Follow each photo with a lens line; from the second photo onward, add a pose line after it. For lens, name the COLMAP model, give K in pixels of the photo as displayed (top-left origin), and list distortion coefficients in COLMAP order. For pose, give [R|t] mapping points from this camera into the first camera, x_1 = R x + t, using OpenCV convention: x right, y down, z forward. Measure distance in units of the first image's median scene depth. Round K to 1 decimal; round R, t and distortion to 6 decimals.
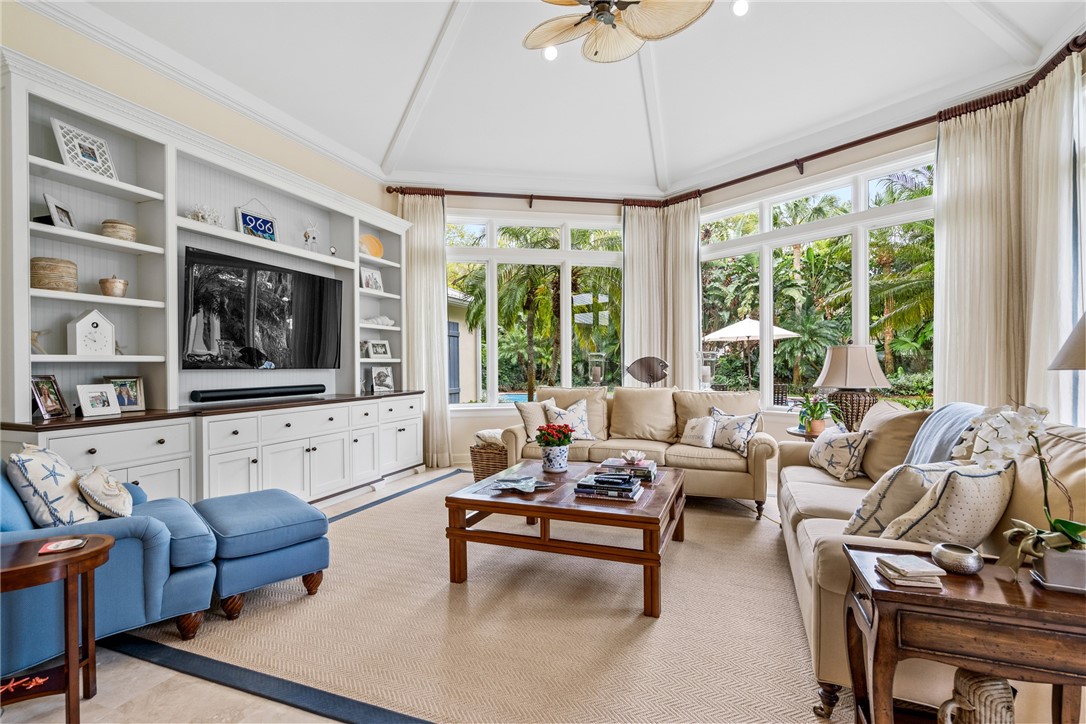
lens RADIAL K [[499.7, 0, 532.9], [0, 499.7, 368.3], [0, 0, 1]] dist [-0.007411, 0.002341]
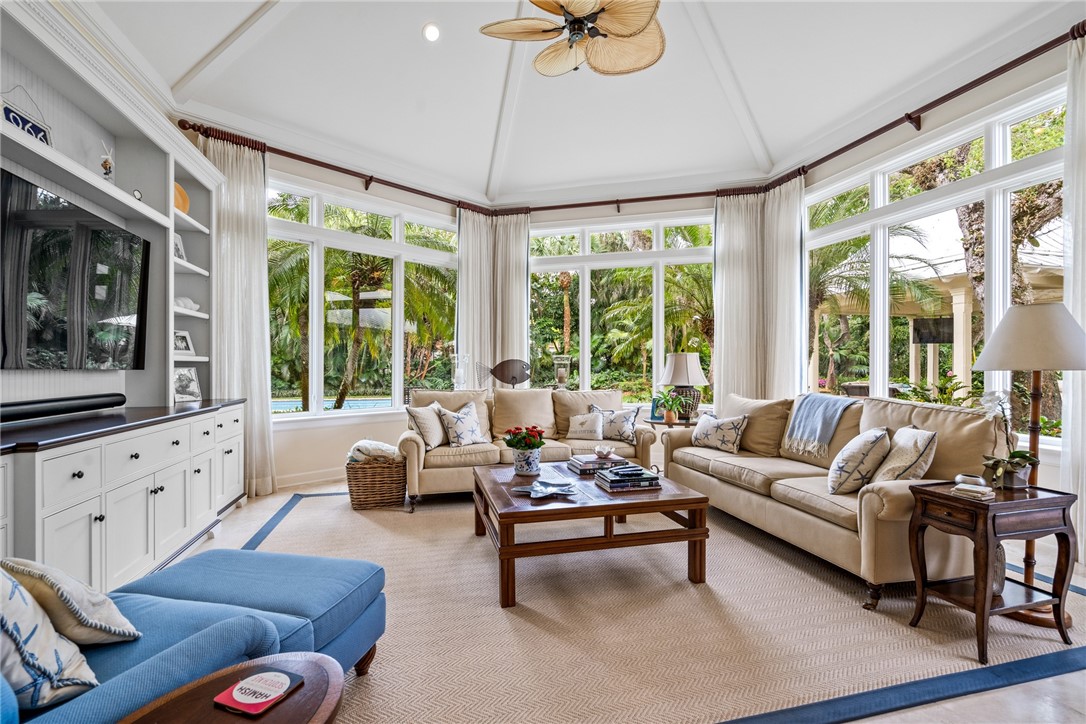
lens RADIAL K [[499.7, 0, 536.7], [0, 499.7, 367.3], [0, 0, 1]] dist [-0.007411, 0.002341]
pose [[0.808689, 0.005870, 0.588207, -0.363866], [-0.001366, 0.999966, -0.008101, 0.002419], [-0.588235, 0.005748, 0.808670, 0.134885]]
